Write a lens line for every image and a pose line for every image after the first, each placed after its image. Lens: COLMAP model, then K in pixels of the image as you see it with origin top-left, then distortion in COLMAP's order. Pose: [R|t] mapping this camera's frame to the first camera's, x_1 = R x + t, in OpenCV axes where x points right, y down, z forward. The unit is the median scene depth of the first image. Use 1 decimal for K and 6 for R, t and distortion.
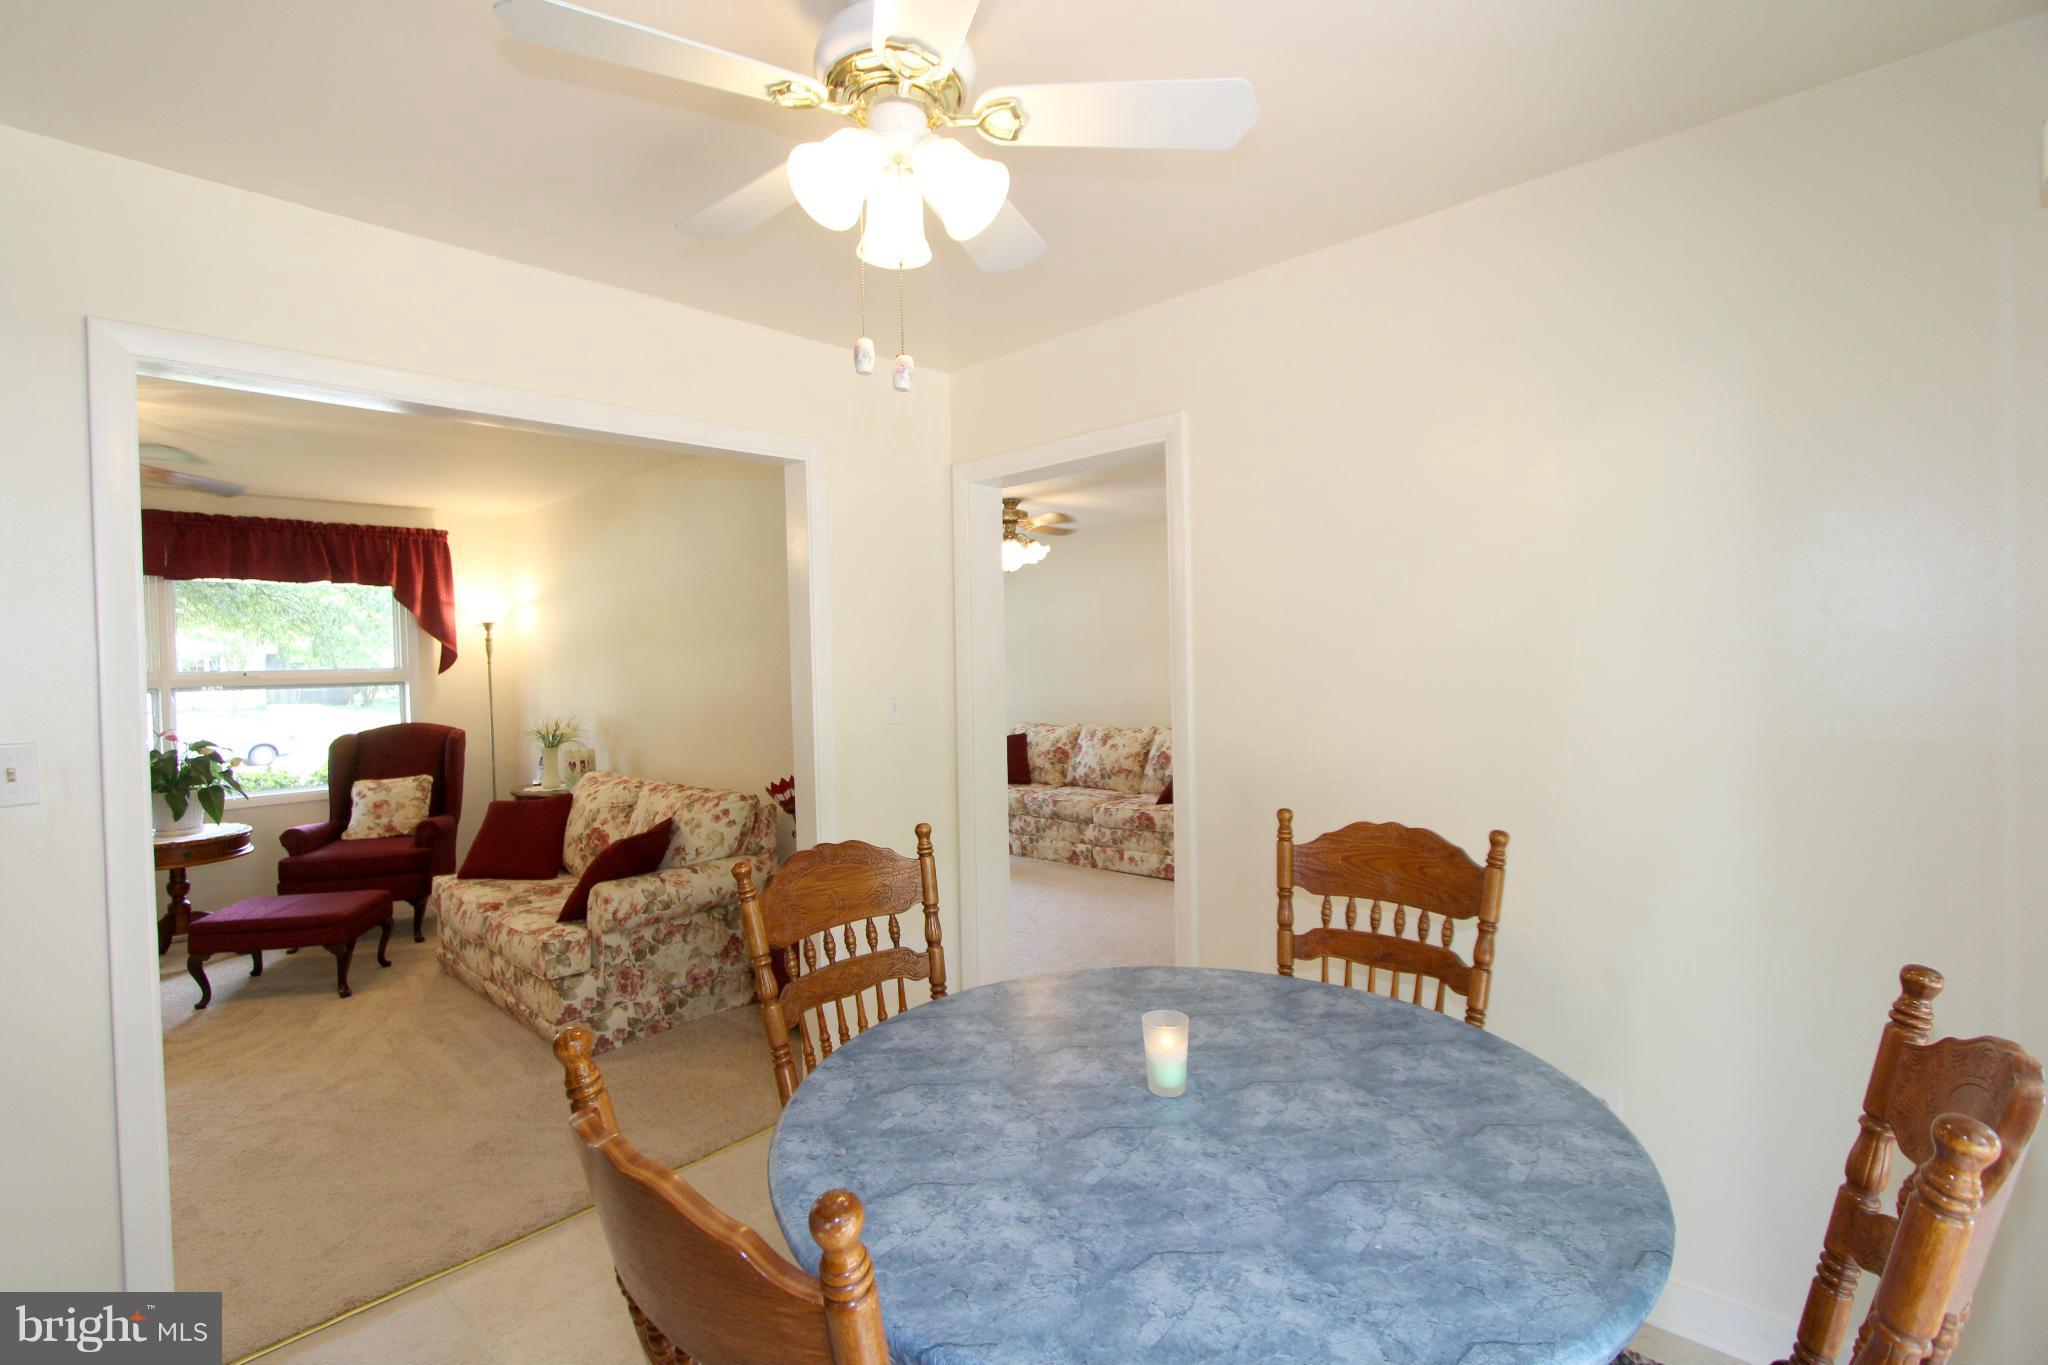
lens RADIAL K [[937.1, 0, 1007.2], [0, 937.1, 677.7], [0, 0, 1]] dist [-0.015322, 0.000786]
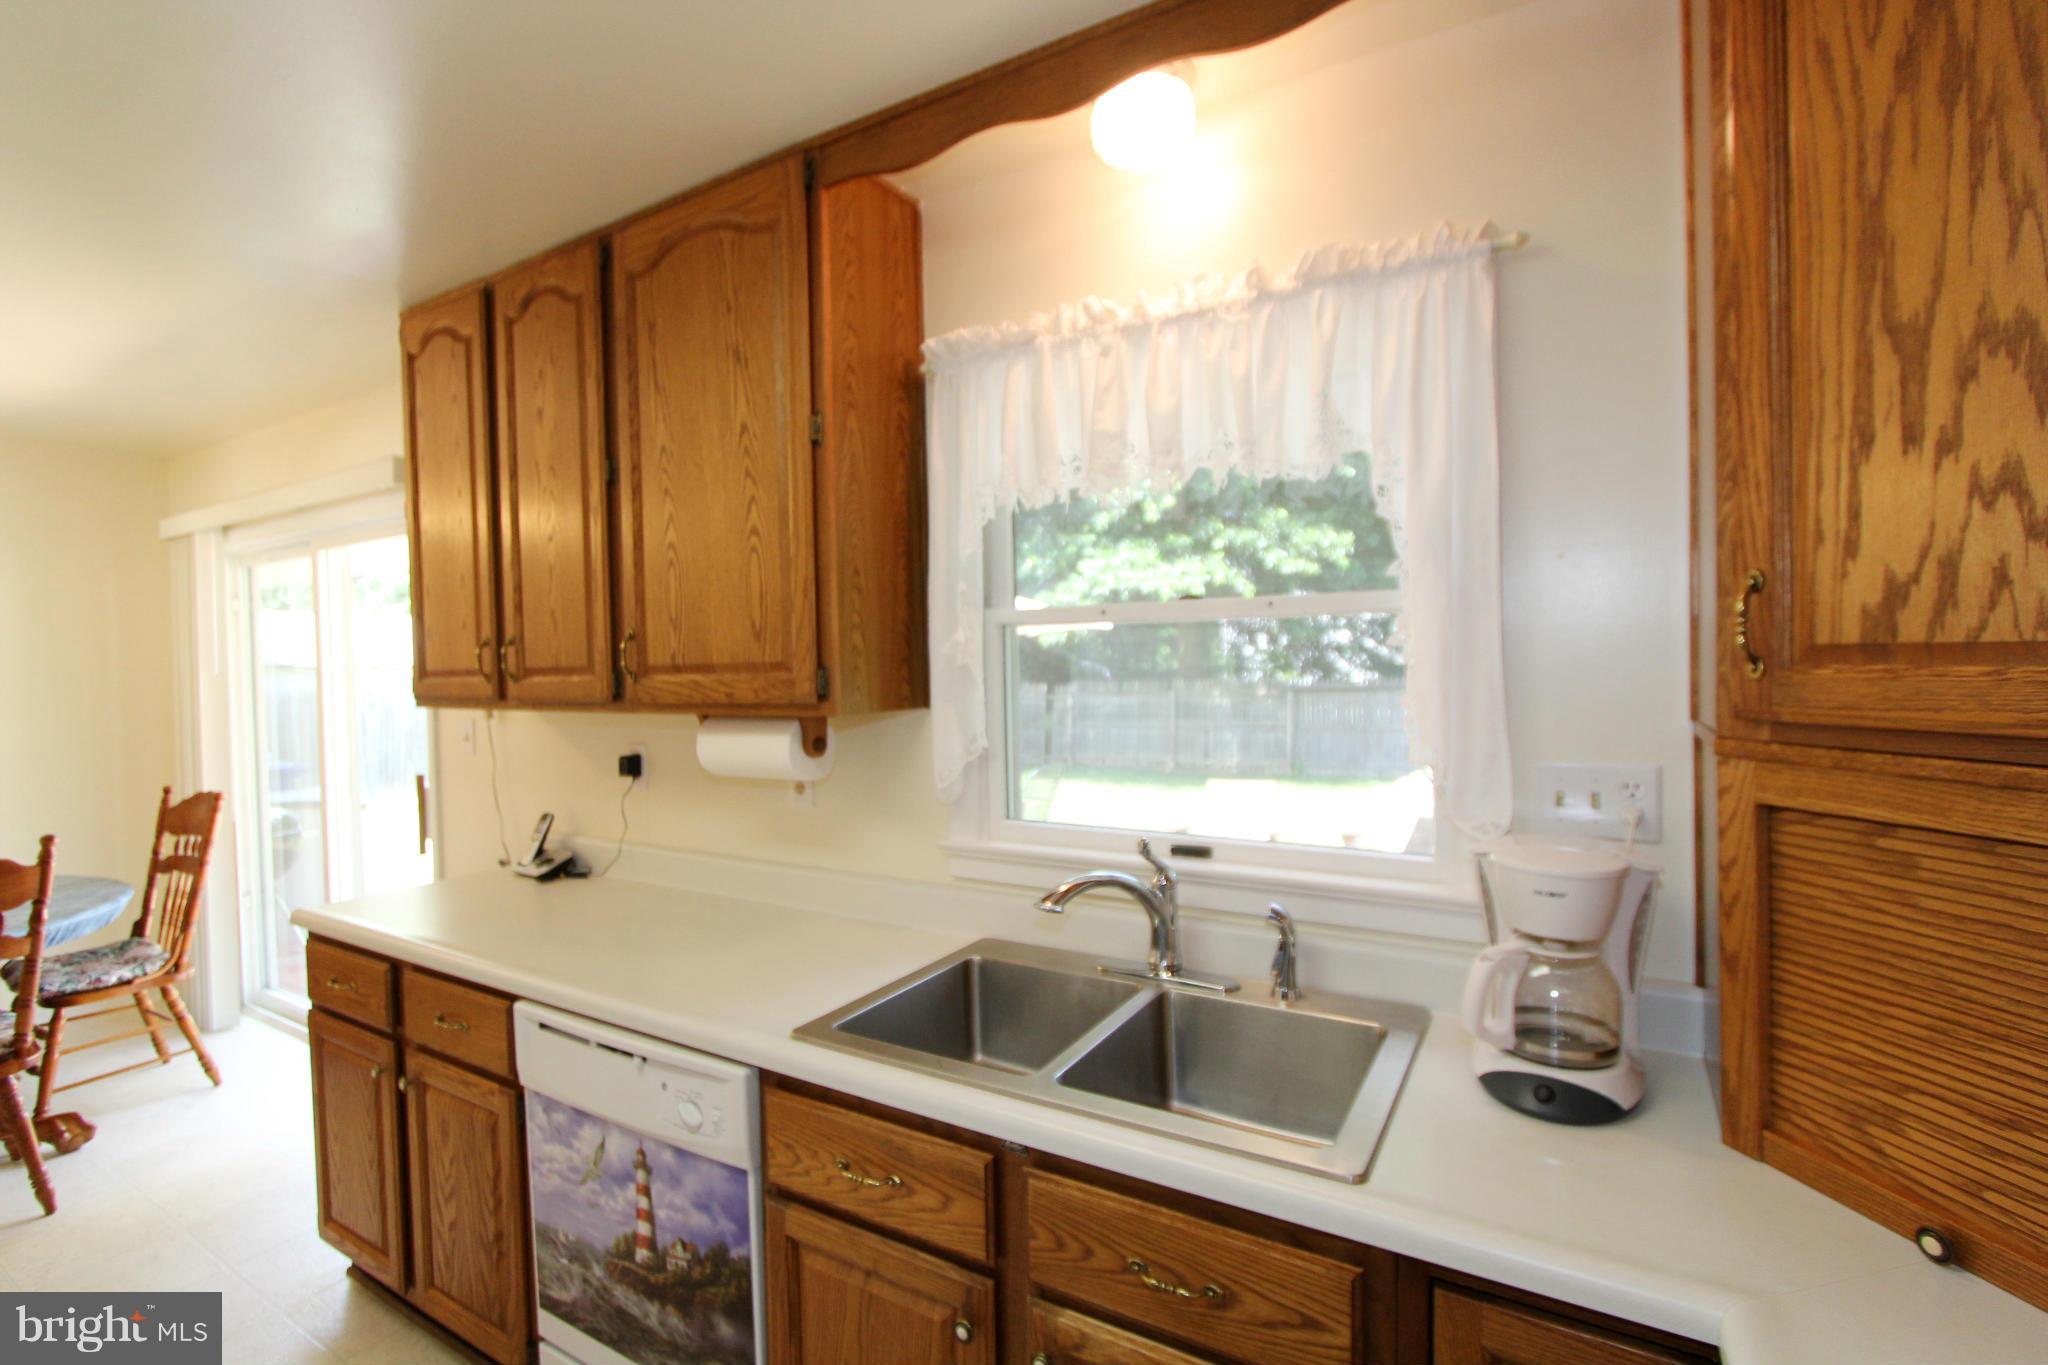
lens RADIAL K [[937.1, 0, 1007.2], [0, 937.1, 677.7], [0, 0, 1]] dist [-0.015322, 0.000786]
pose [[-0.200293, 0.007252, 0.979709, -0.585638], [0.039424, 0.999222, 0.000663, 0.006088], [-0.978943, 0.038757, -0.200423, -0.269830]]
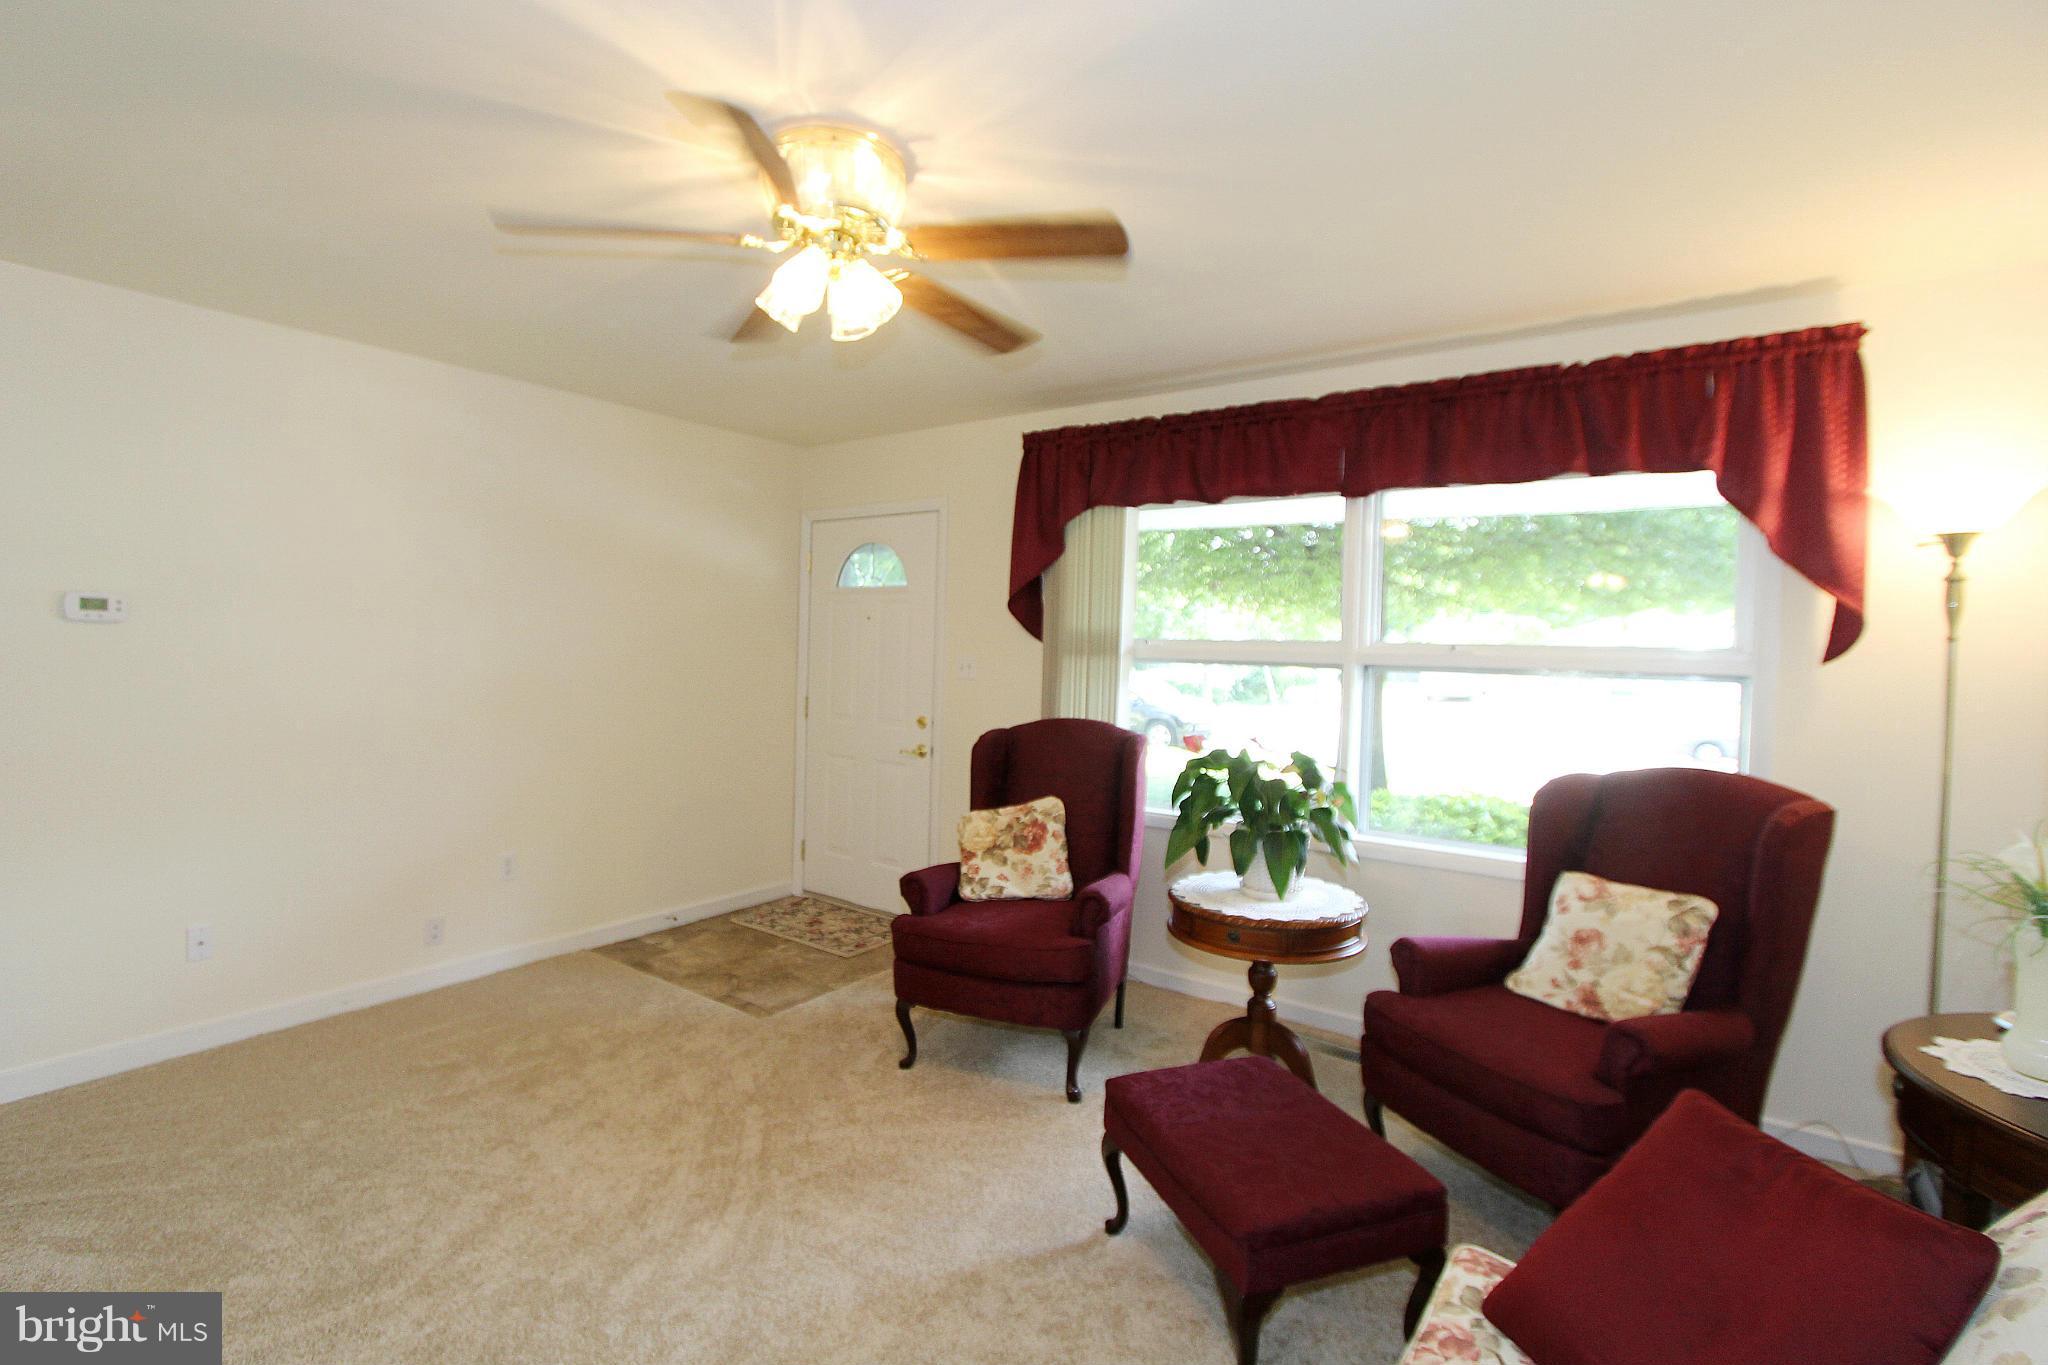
lens RADIAL K [[940.4, 0, 1007.5], [0, 940.4, 675.9], [0, 0, 1]] dist [-0.025414, 0.000897]
pose [[0.115267, 0.053591, -0.991888, -0.251646], [-0.047748, 0.997688, 0.048355, -0.001011], [0.992186, 0.041787, 0.117559, 0.636921]]
